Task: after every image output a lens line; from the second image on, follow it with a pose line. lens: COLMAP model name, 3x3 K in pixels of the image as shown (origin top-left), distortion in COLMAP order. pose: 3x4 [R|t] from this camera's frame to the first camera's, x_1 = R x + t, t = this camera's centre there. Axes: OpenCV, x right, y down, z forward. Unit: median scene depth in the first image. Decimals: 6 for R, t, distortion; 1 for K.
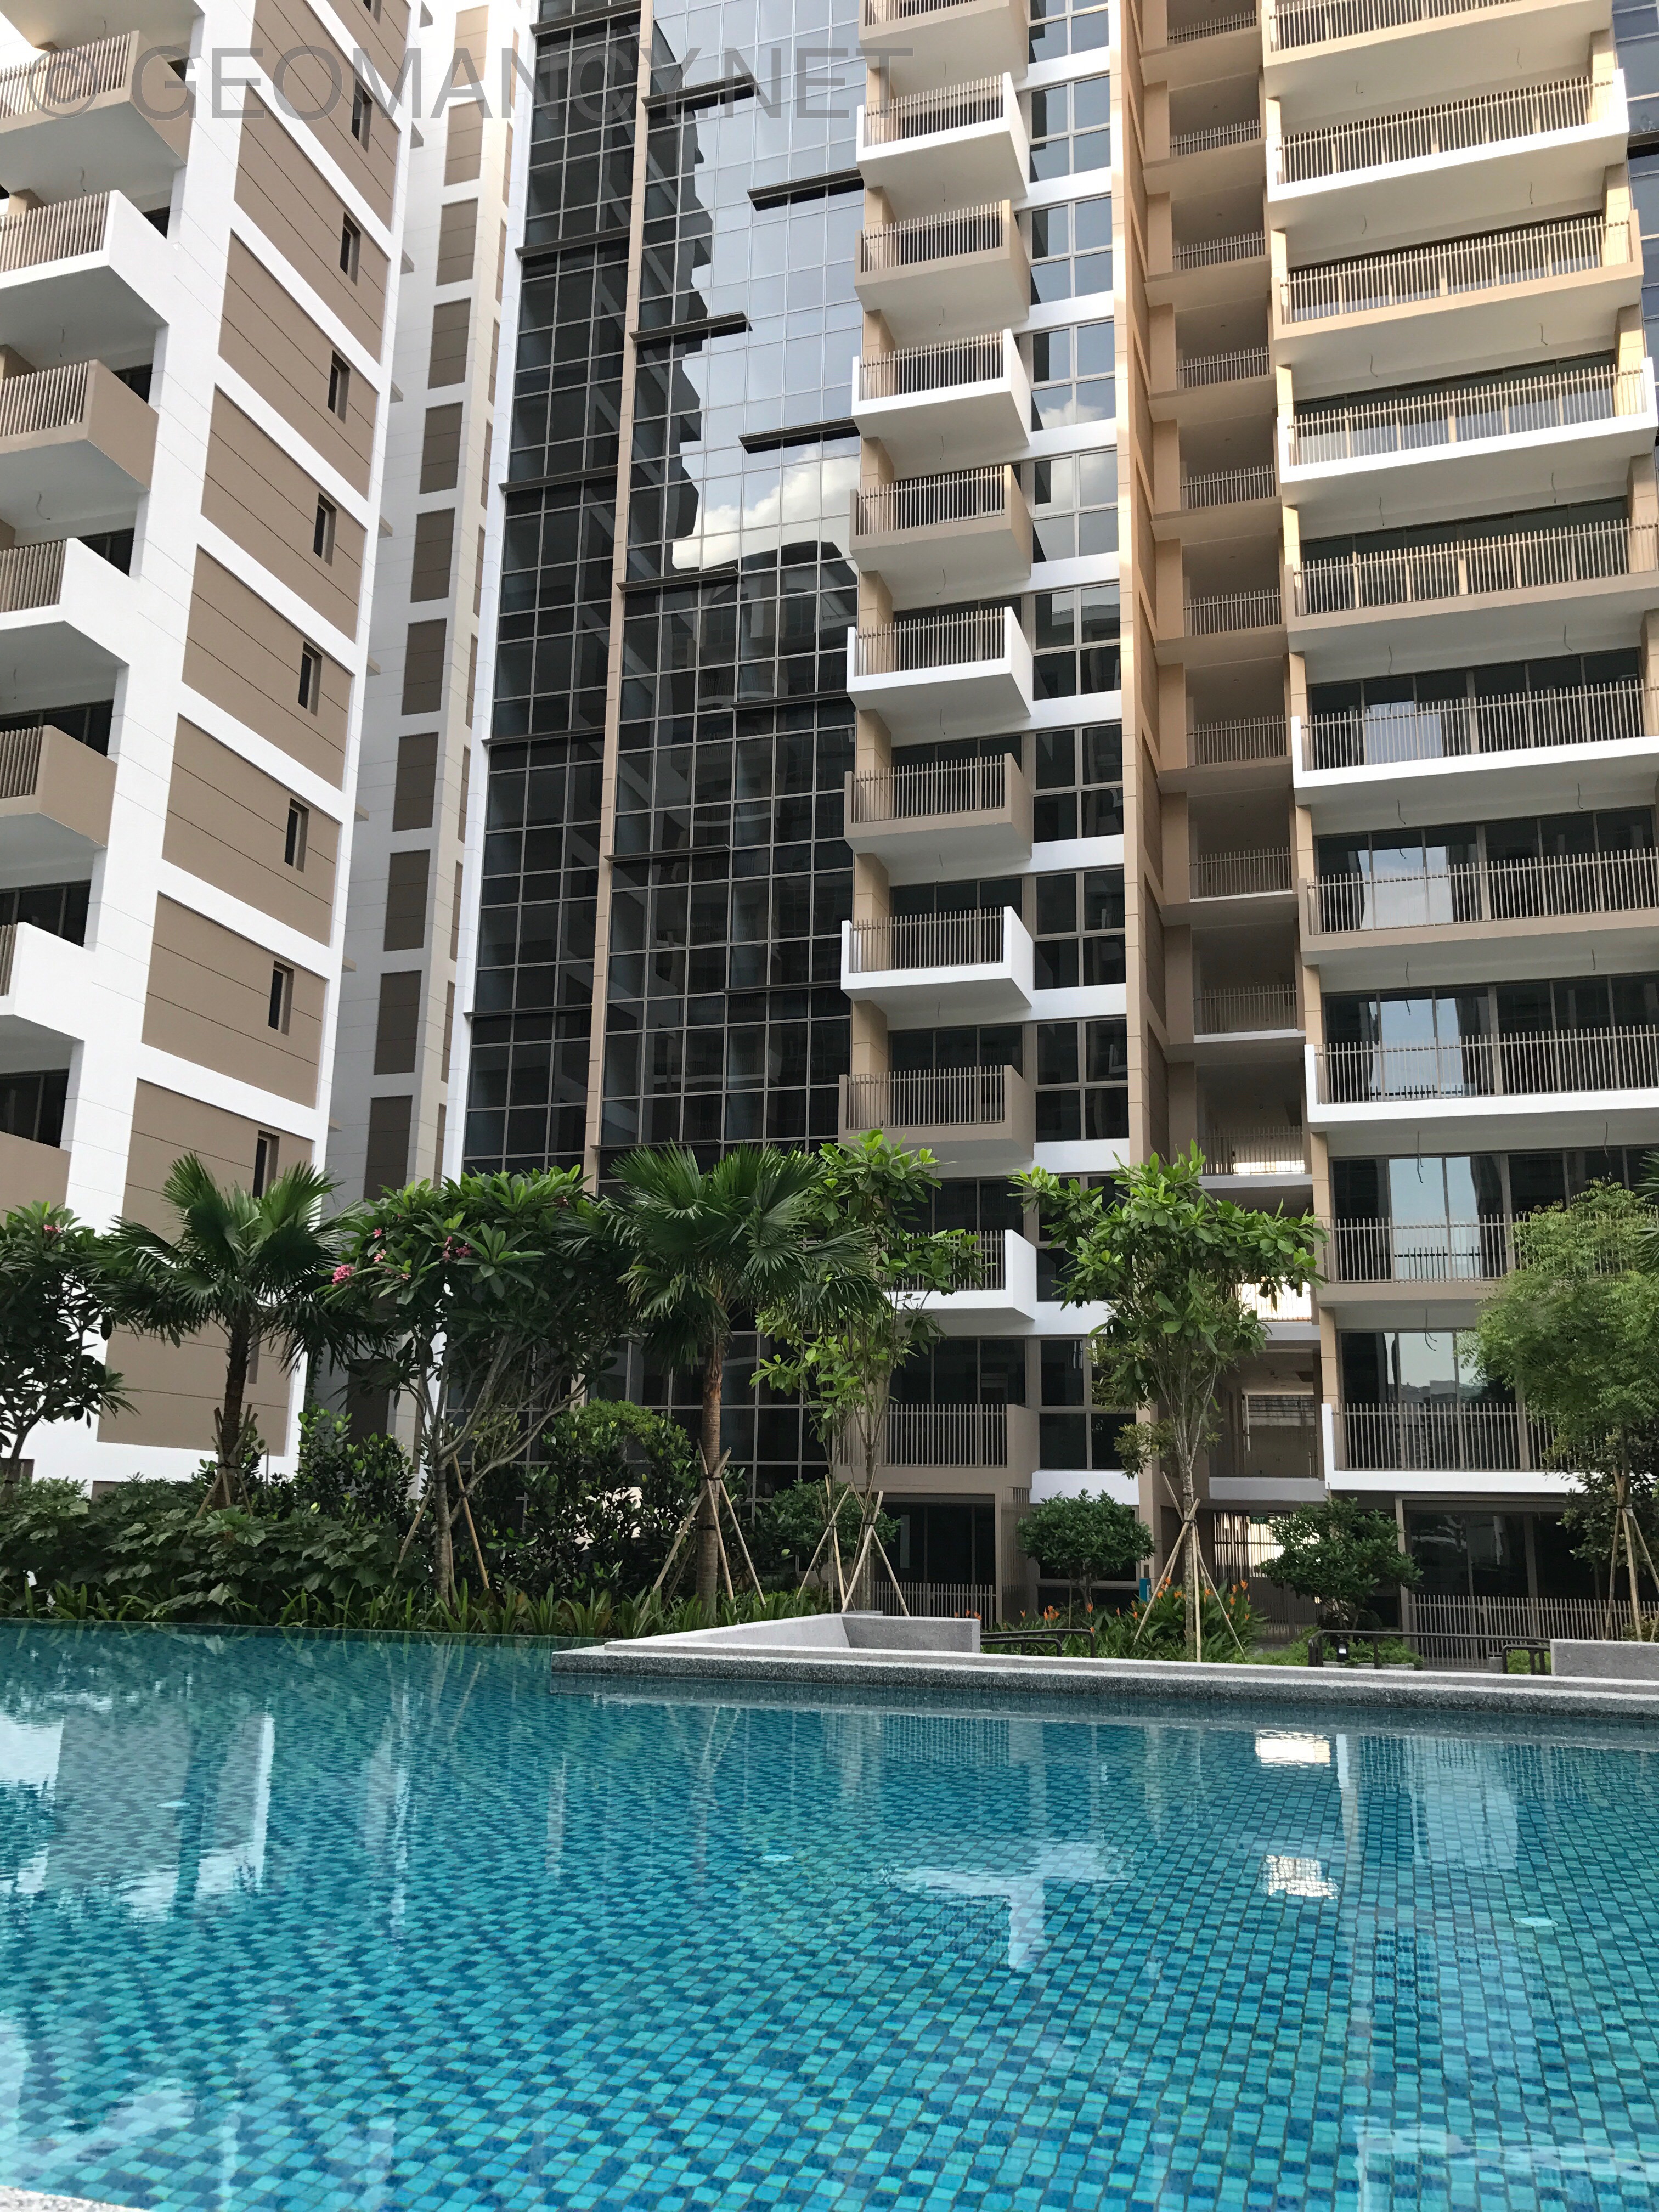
lens RADIAL K [[1821.0, 0, 829.5], [0, 1821.0, 1103.4], [0, 0, 1]] dist [-0.009429, 0.035073]
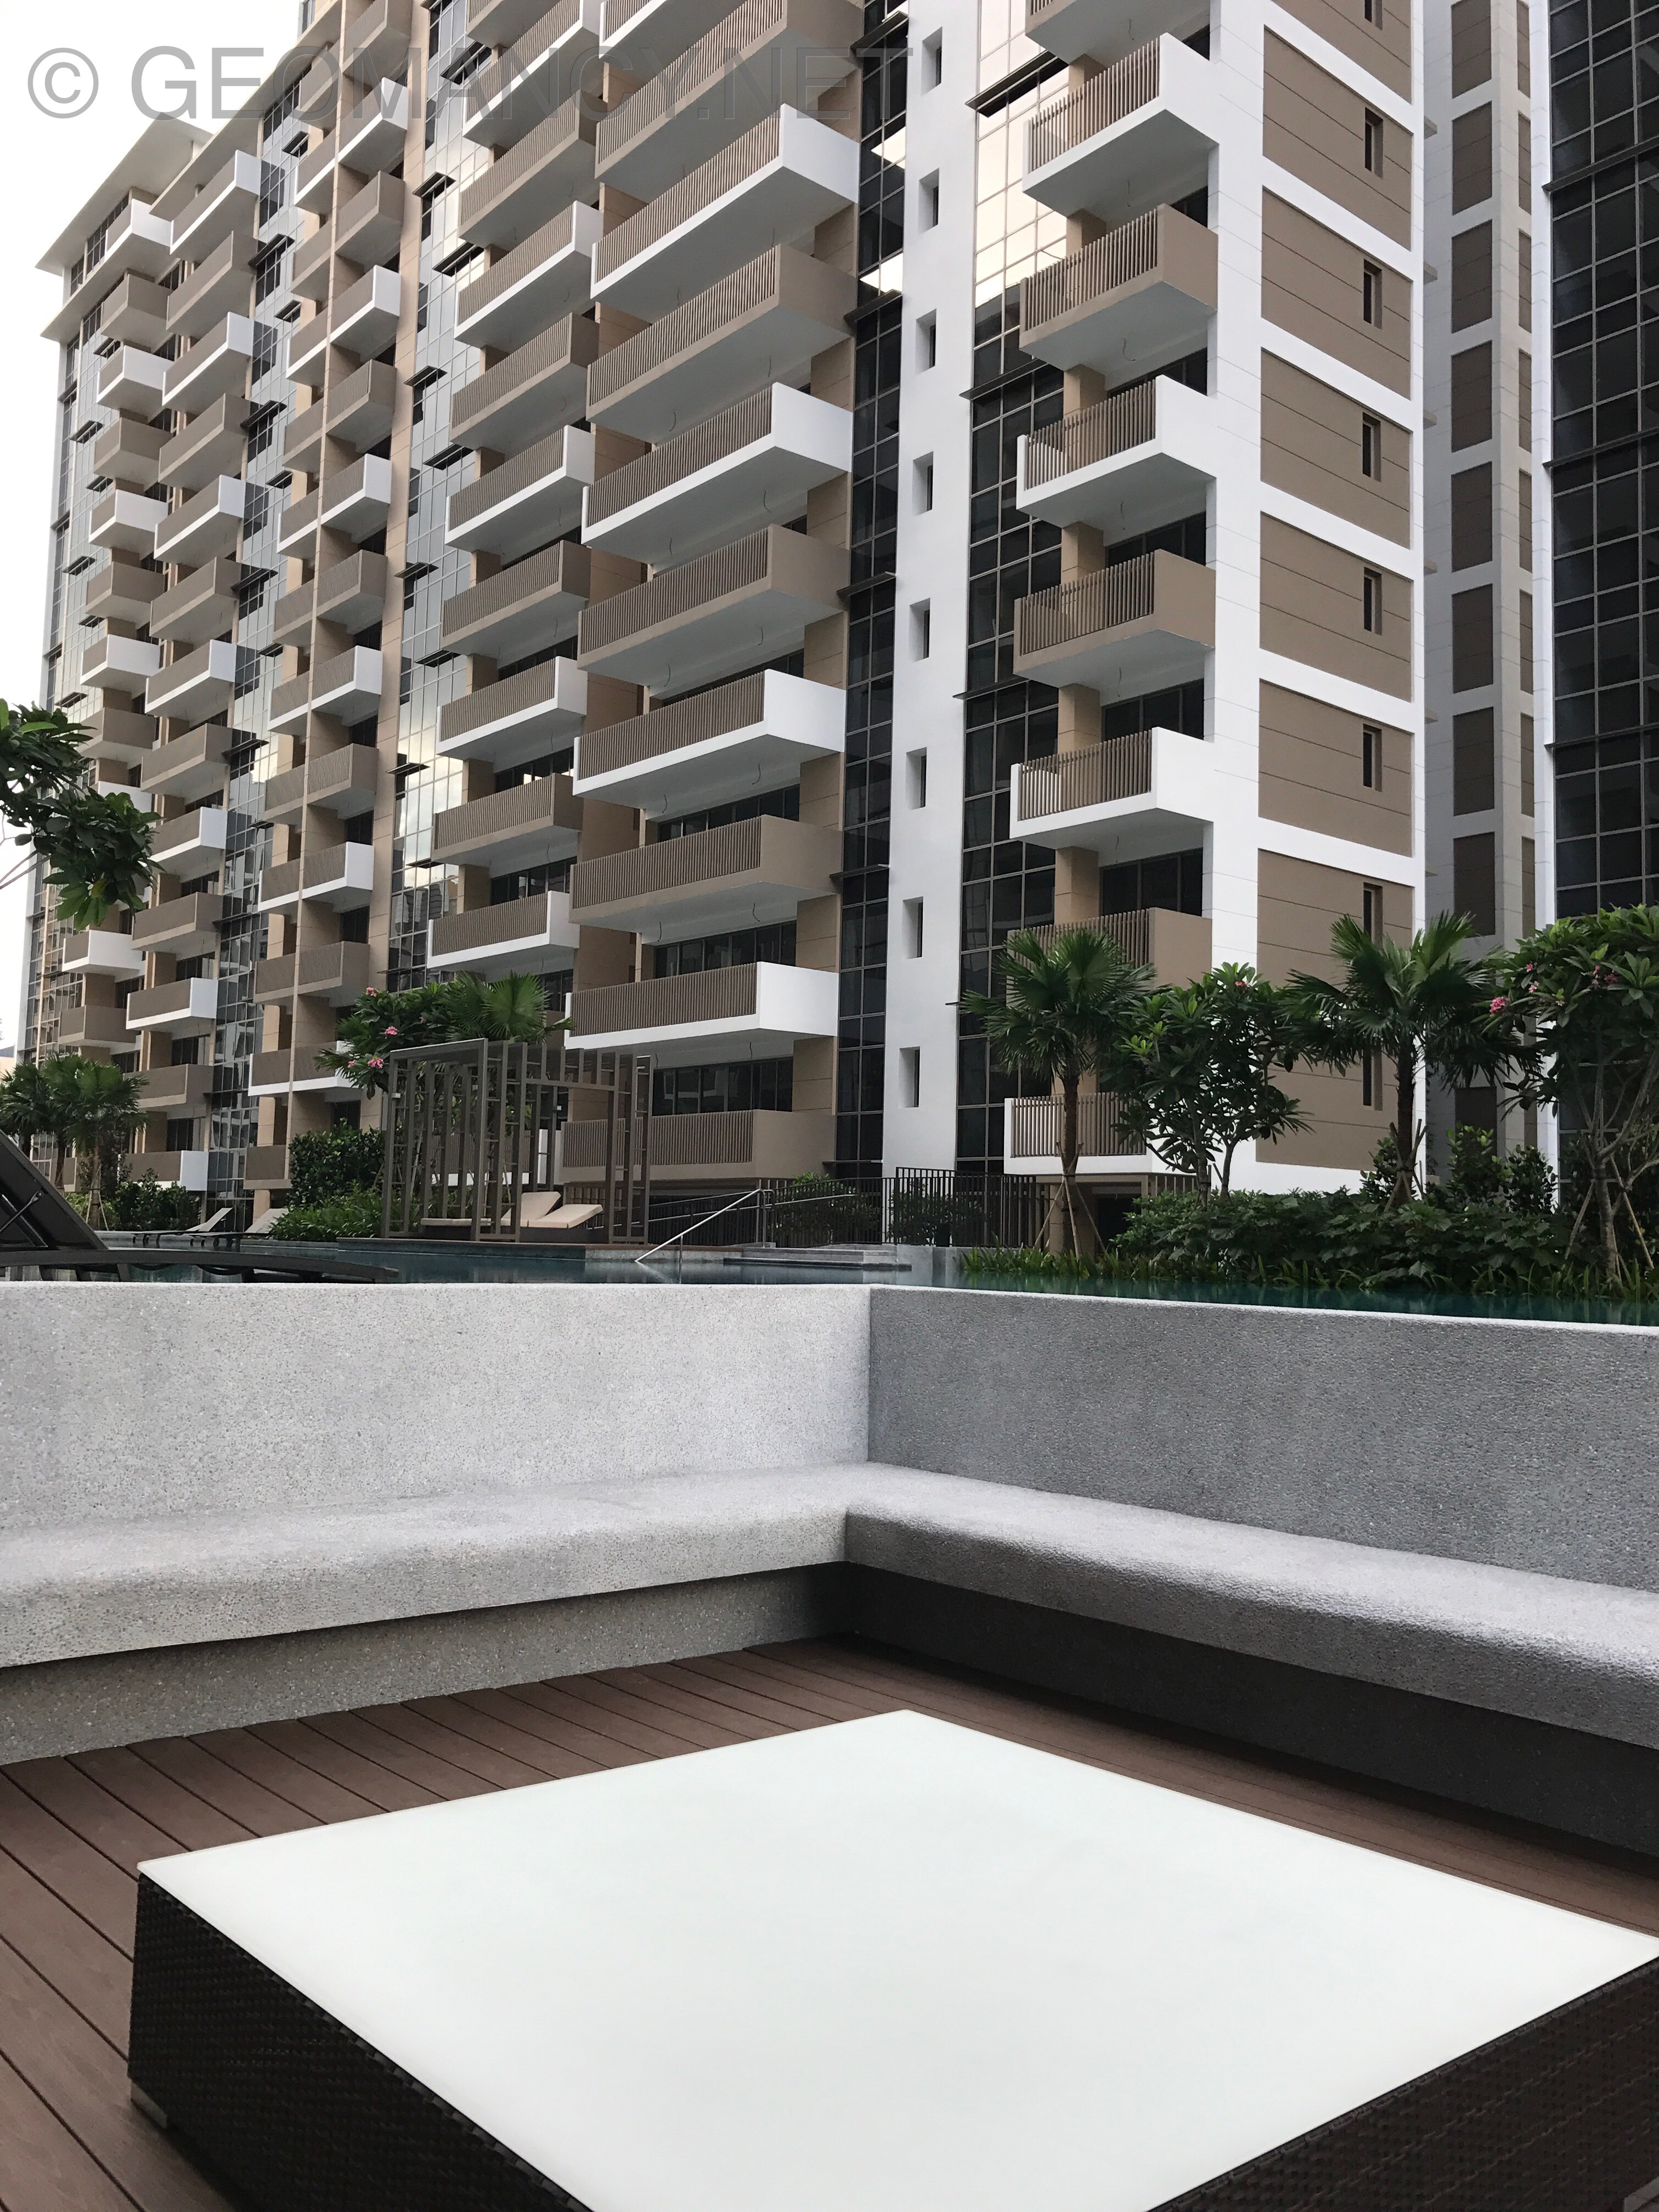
lens RADIAL K [[1821.0, 0, 820.9], [0, 1821.0, 1078.2], [0, 0, 1]] dist [-0.009429, 0.035073]
pose [[0.841947, -0.041711, -0.537946, -0.003737], [0.110403, 0.989231, 0.096090, -0.010222], [0.528145, -0.140293, 0.837485, -0.109414]]
